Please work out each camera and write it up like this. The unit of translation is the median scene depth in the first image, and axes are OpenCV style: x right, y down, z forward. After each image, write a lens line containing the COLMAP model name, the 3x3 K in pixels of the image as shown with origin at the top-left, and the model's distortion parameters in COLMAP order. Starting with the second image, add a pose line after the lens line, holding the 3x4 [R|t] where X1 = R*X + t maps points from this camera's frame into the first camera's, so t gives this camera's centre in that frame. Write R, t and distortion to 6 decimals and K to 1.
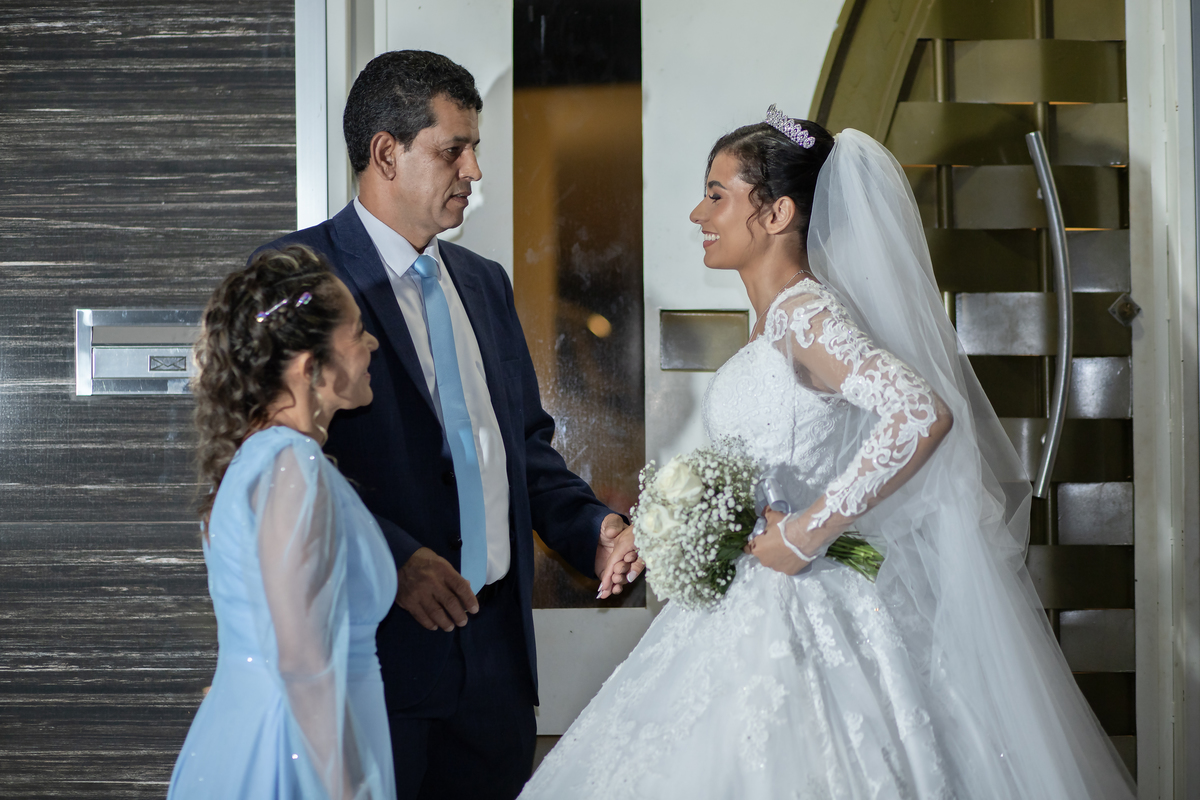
lens RADIAL K [[3044.6, 0, 596.1], [0, 3044.6, 378.0], [0, 0, 1]] dist [-0.155626, 0.000000]
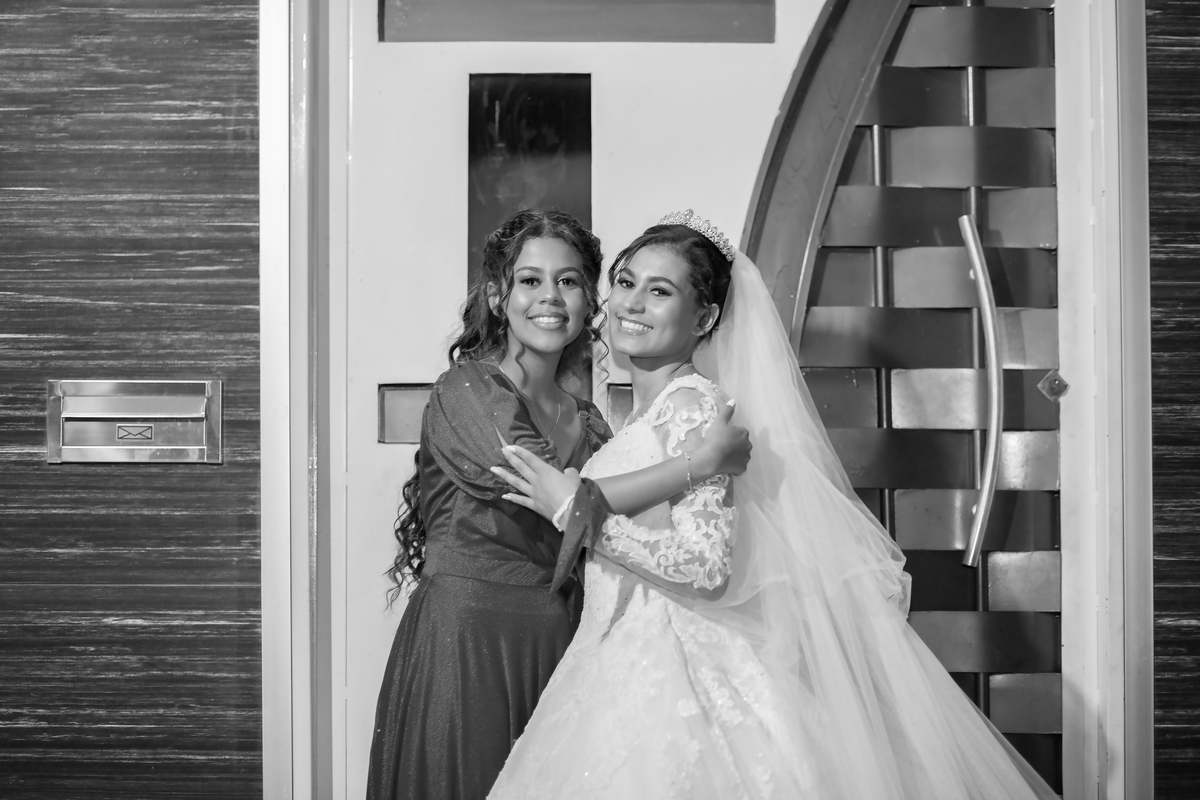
lens RADIAL K [[3044.6, 0, 602.0], [0, 3044.6, 374.0], [0, 0, 1]] dist [-0.155626, 0.000000]
pose [[0.999947, 0.005643, 0.008652, 0.010230], [-0.005461, 0.999765, -0.020965, -0.003890], [-0.008769, 0.020917, 0.999743, -0.043861]]
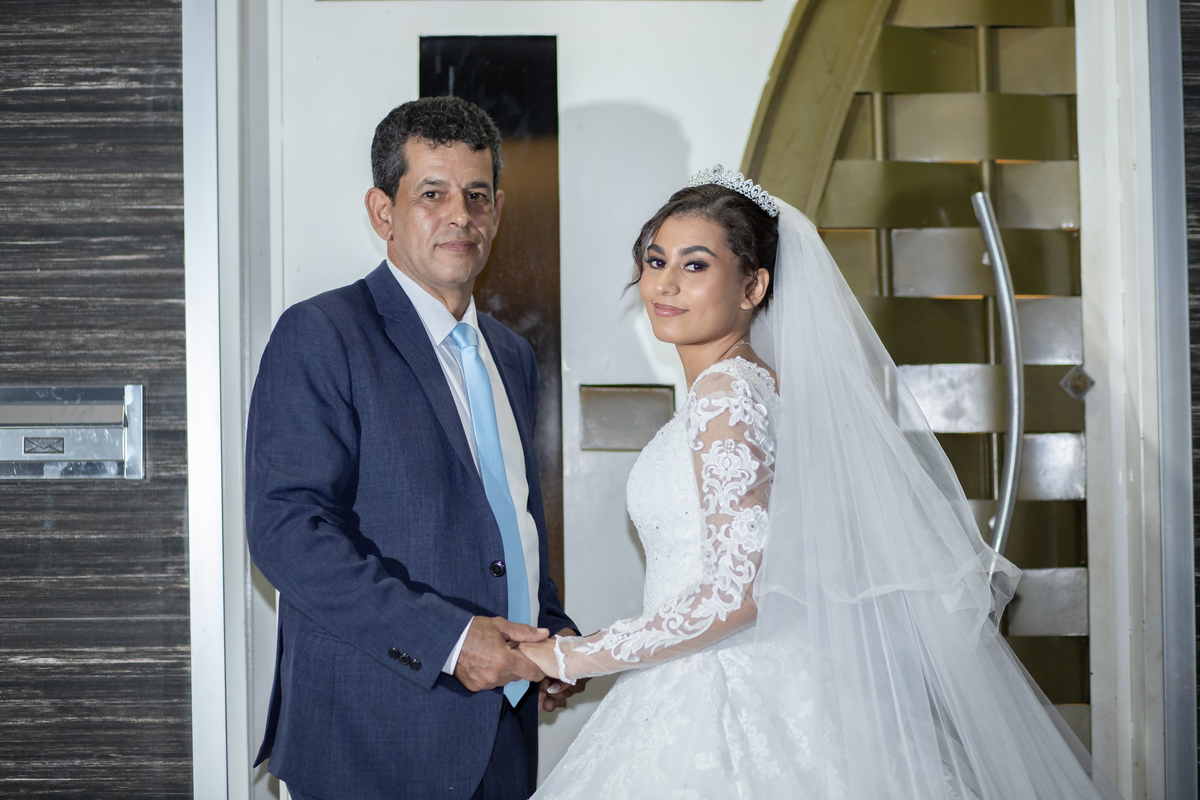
lens RADIAL K [[3044.6, 0, 607.3], [0, 3044.6, 397.9], [0, 0, 1]] dist [-0.155626, 0.000000]
pose [[0.998495, -0.003402, 0.054730, -0.021351], [0.004355, 0.999841, -0.017297, -0.002507], [-0.054662, 0.017509, 0.998351, 0.078440]]
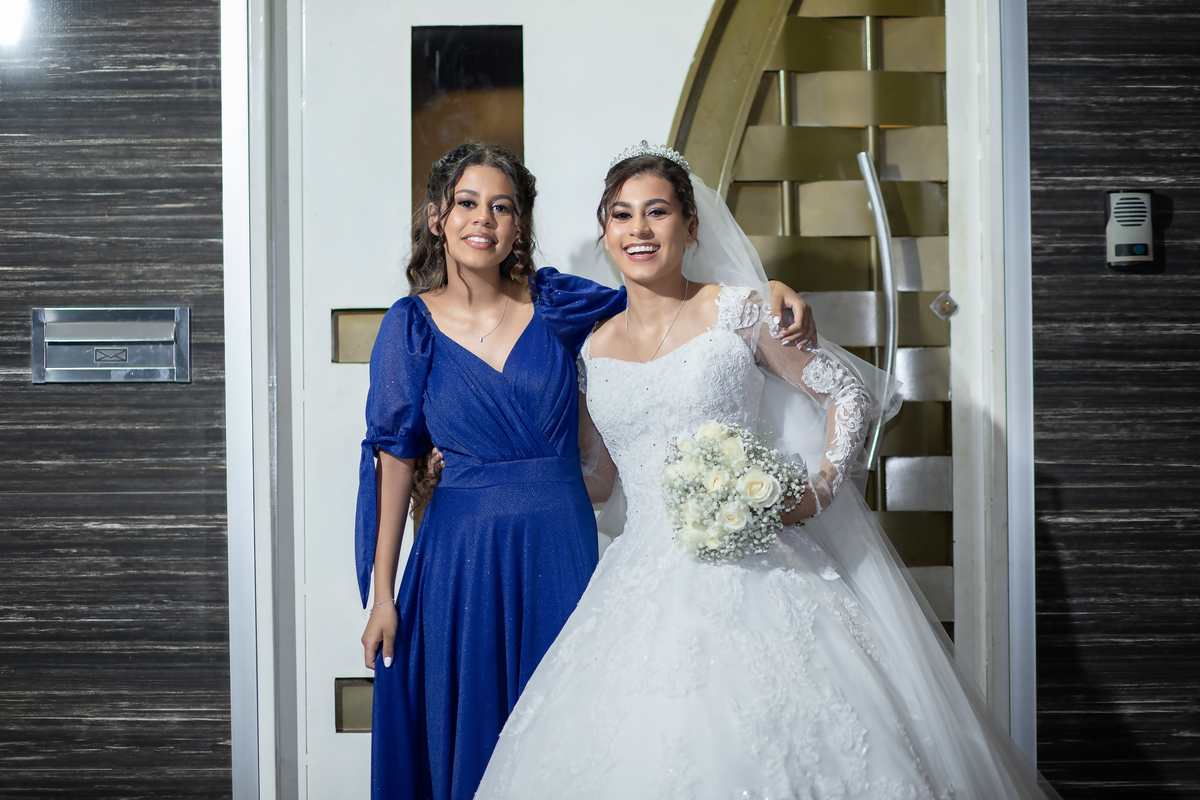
lens RADIAL K [[3044.6, 0, 603.1], [0, 3044.6, 396.4], [0, 0, 1]] dist [-0.155626, 0.000000]
pose [[0.999914, -0.002207, 0.012905, 0.030644], [0.002060, 0.999933, 0.011358, -0.001758], [-0.012930, -0.011330, 0.999852, -0.153136]]
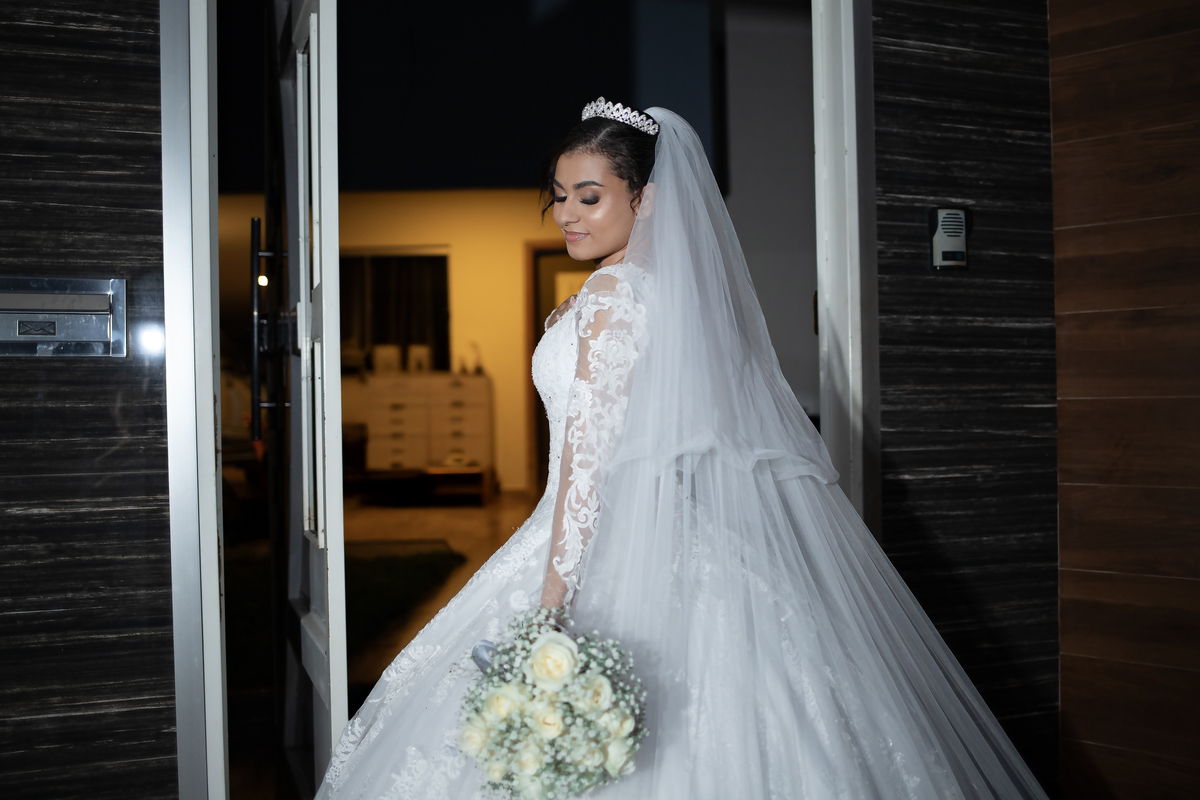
lens RADIAL K [[1237.4, 0, 631.5], [0, 1237.4, 401.6], [0, 0, 1]] dist [-0.044635, 0.000000]
pose [[0.925507, -0.006928, 0.378667, -0.110133], [-0.003110, 0.999660, 0.025890, 0.009433], [-0.378718, -0.025139, 0.925171, 0.515546]]
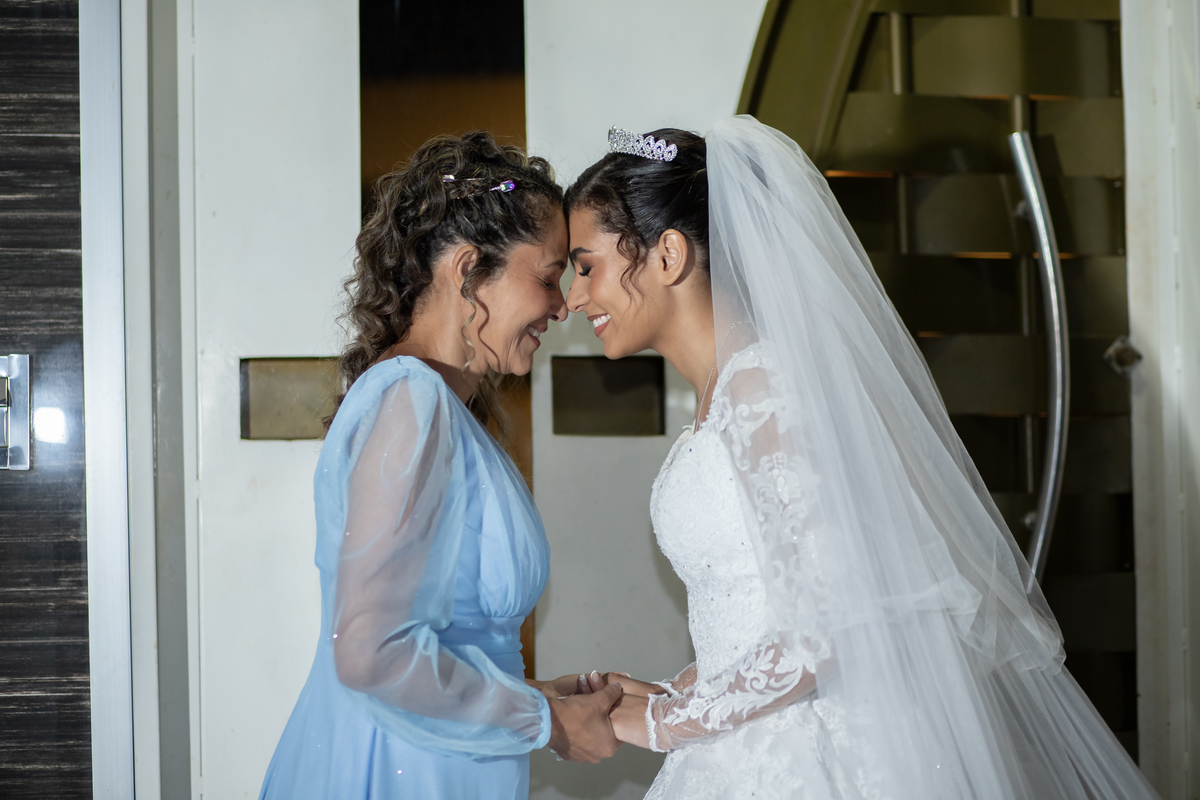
lens RADIAL K [[3044.6, 0, 608.2], [0, 3044.6, 402.9], [0, 0, 1]] dist [-0.155626, 0.000000]
pose [[0.982382, -0.001372, 0.186881, -0.110262], [0.002334, 0.999985, -0.004926, -0.006918], [-0.186872, 0.005275, 0.982370, 0.244732]]
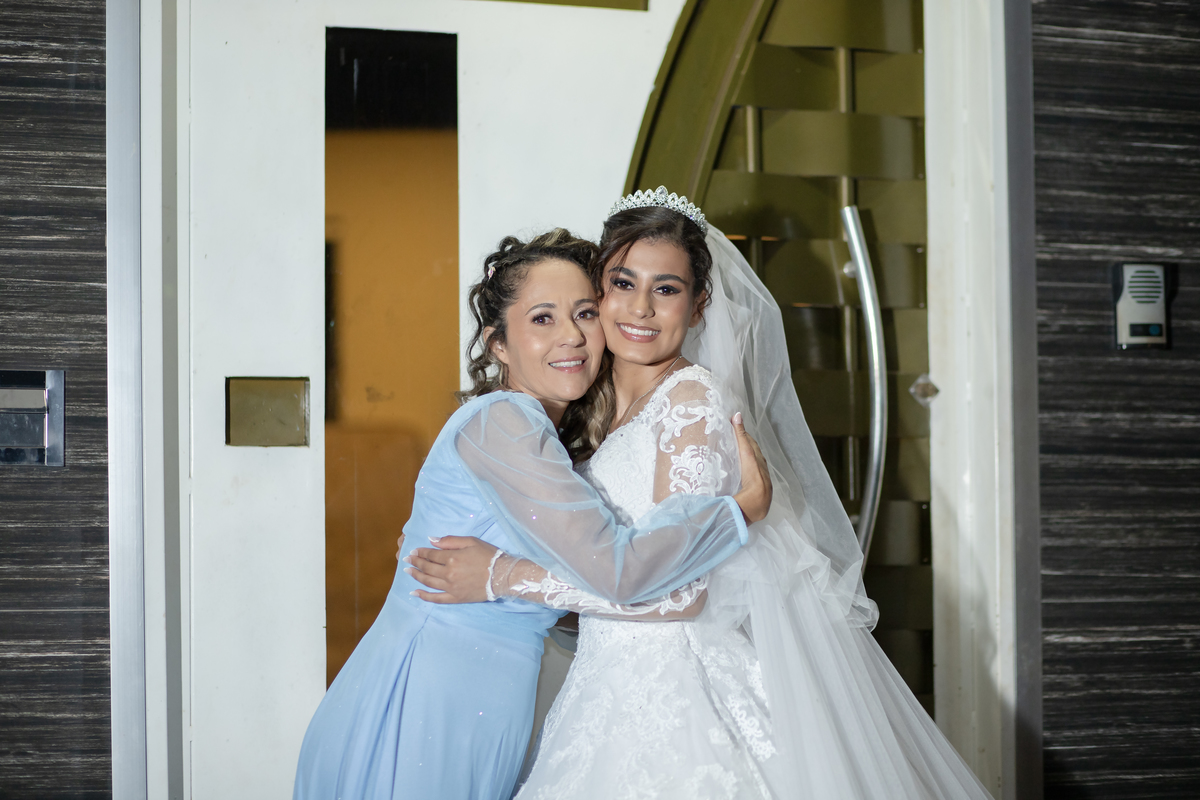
lens RADIAL K [[3044.6, 0, 646.3], [0, 3044.6, 409.6], [0, 0, 1]] dist [-0.155626, 0.000000]
pose [[0.934414, 0.017755, 0.355747, -0.265917], [-0.010260, 0.999684, -0.022943, 0.007360], [-0.356042, 0.017788, 0.934301, 0.111815]]
